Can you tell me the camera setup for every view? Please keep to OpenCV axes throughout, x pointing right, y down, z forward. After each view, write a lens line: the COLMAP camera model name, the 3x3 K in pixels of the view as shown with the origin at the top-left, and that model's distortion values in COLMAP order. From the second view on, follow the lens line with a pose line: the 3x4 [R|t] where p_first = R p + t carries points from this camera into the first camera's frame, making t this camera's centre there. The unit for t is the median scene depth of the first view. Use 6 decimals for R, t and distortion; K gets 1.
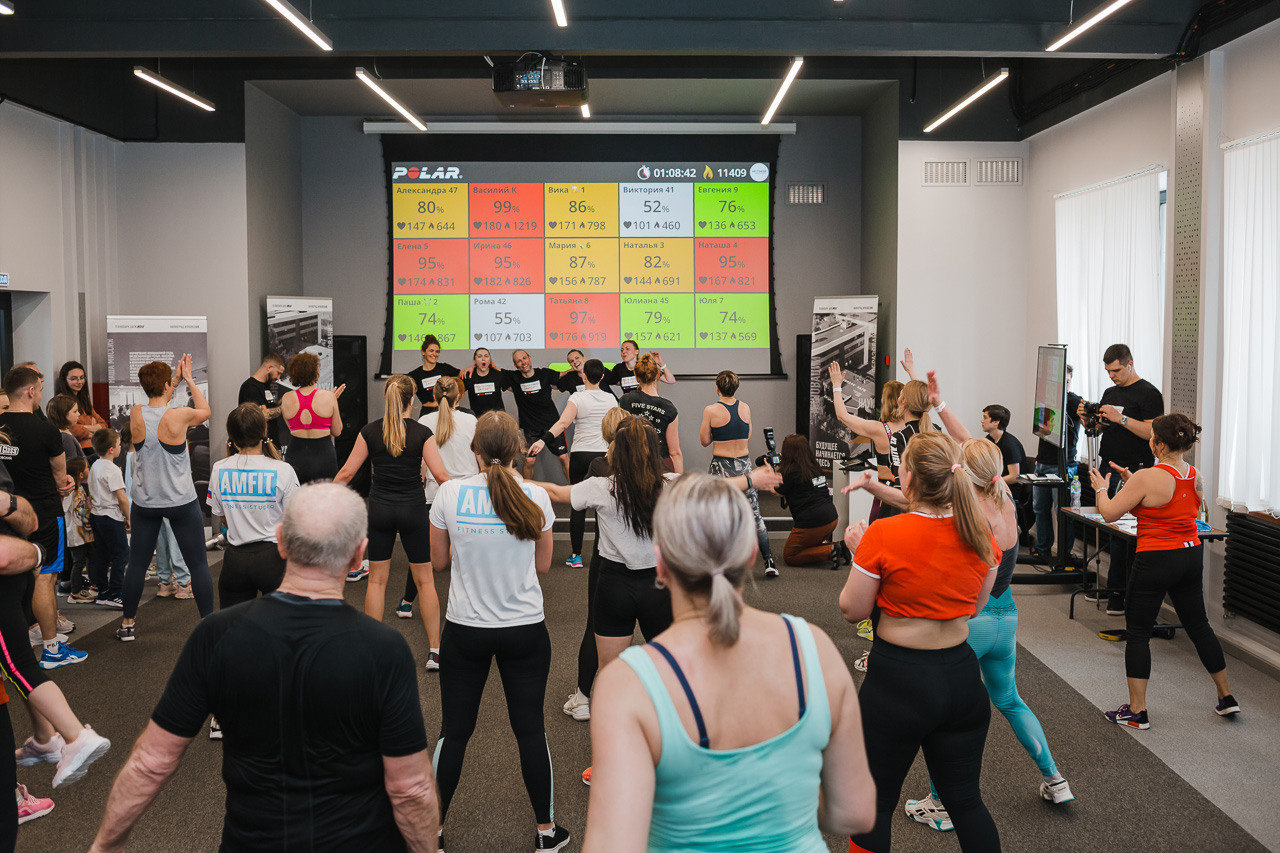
lens RADIAL K [[1349.8, 0, 640.8], [0, 1349.8, 427.8], [0, 0, 1]] dist [-0.117767, 0.000000]
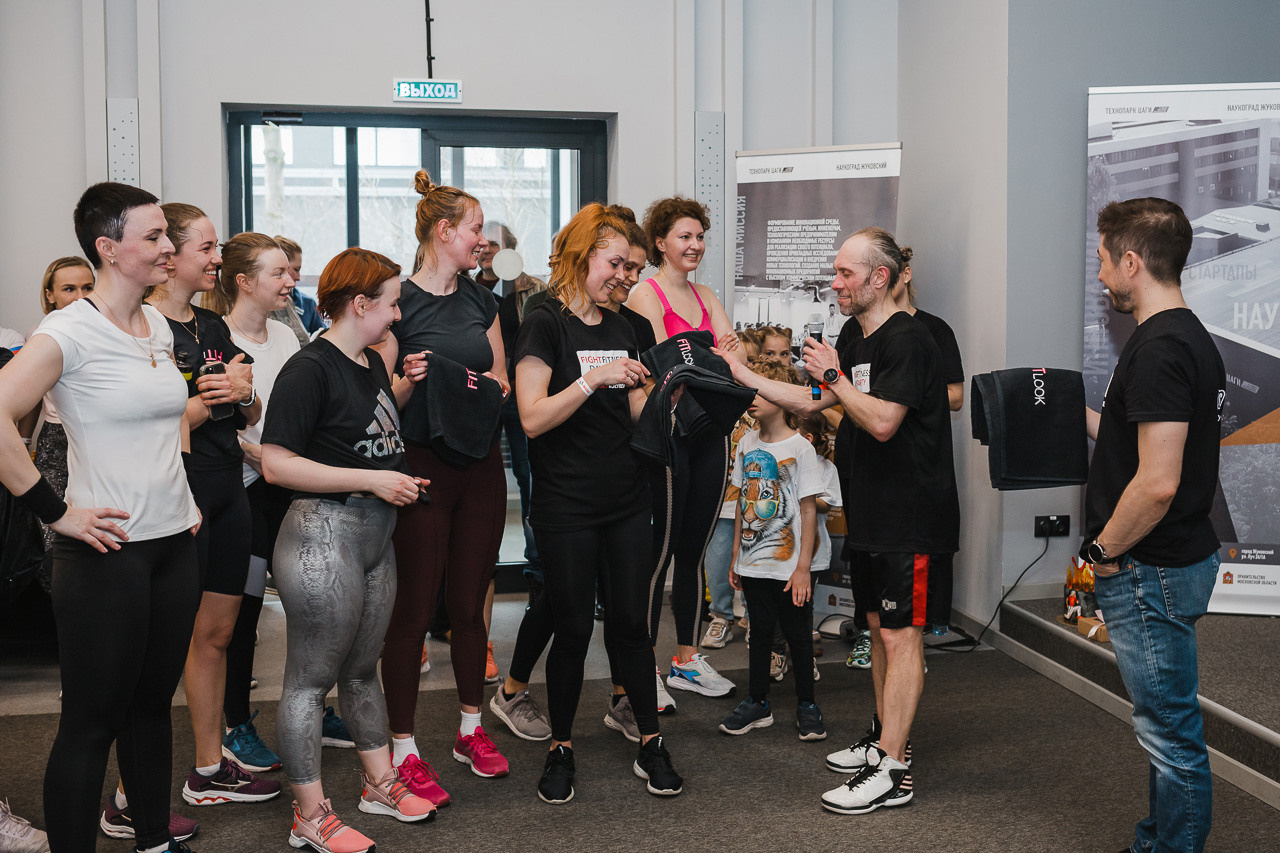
lens RADIAL K [[1349.8, 0, 637.9], [0, 1349.8, 423.8], [0, 0, 1]] dist [-0.117767, 0.000000]
pose [[0.233770, 0.123219, -0.964453, 0.104358], [-0.055406, 0.992014, 0.113310, -0.032251], [0.970712, 0.026948, 0.238730, 0.758510]]
